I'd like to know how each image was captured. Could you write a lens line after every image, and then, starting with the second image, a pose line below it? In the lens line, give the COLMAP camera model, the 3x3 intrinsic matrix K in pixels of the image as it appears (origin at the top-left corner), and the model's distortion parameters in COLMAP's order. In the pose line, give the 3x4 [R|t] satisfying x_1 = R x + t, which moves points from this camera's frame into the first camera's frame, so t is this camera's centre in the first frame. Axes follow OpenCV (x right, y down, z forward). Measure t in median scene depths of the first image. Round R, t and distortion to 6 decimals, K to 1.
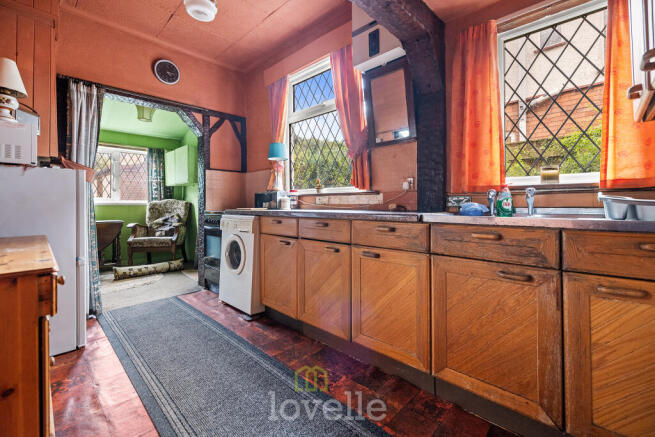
lens RADIAL K [[283.4, 0, 327.1], [0, 283.4, 211.8], [0, 0, 1]] dist [0.000598, -0.000049]
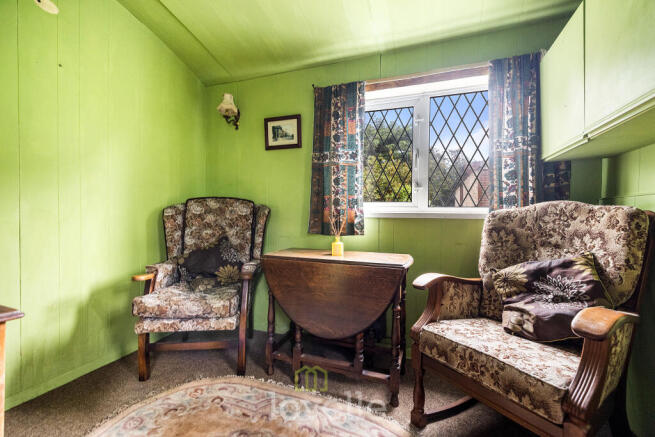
lens RADIAL K [[283.4, 0, 327.1], [0, 283.4, 211.8], [0, 0, 1]] dist [0.000598, -0.000049]
pose [[0.395848, 0.002002, -0.918314, -0.384295], [-0.030417, 0.999478, -0.010933, -0.023497], [0.917812, 0.032260, 0.395702, 0.674794]]
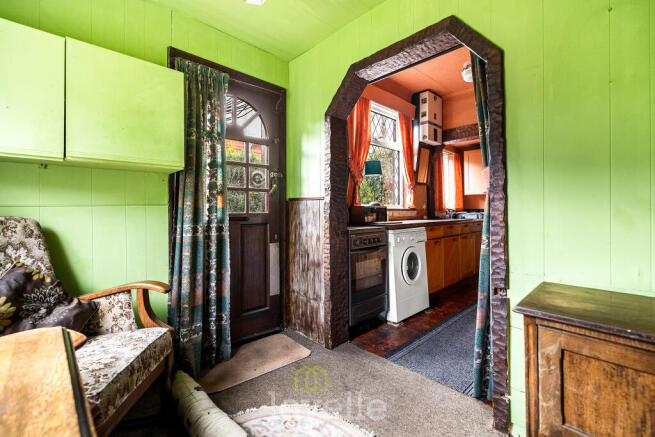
lens RADIAL K [[283.4, 0, 327.1], [0, 283.4, 211.8], [0, 0, 1]] dist [0.000598, -0.000049]
pose [[0.052116, -0.005294, 0.998627, -0.785195], [0.037555, 0.999289, 0.003337, -0.034201], [-0.997935, 0.037330, 0.052278, 0.702715]]
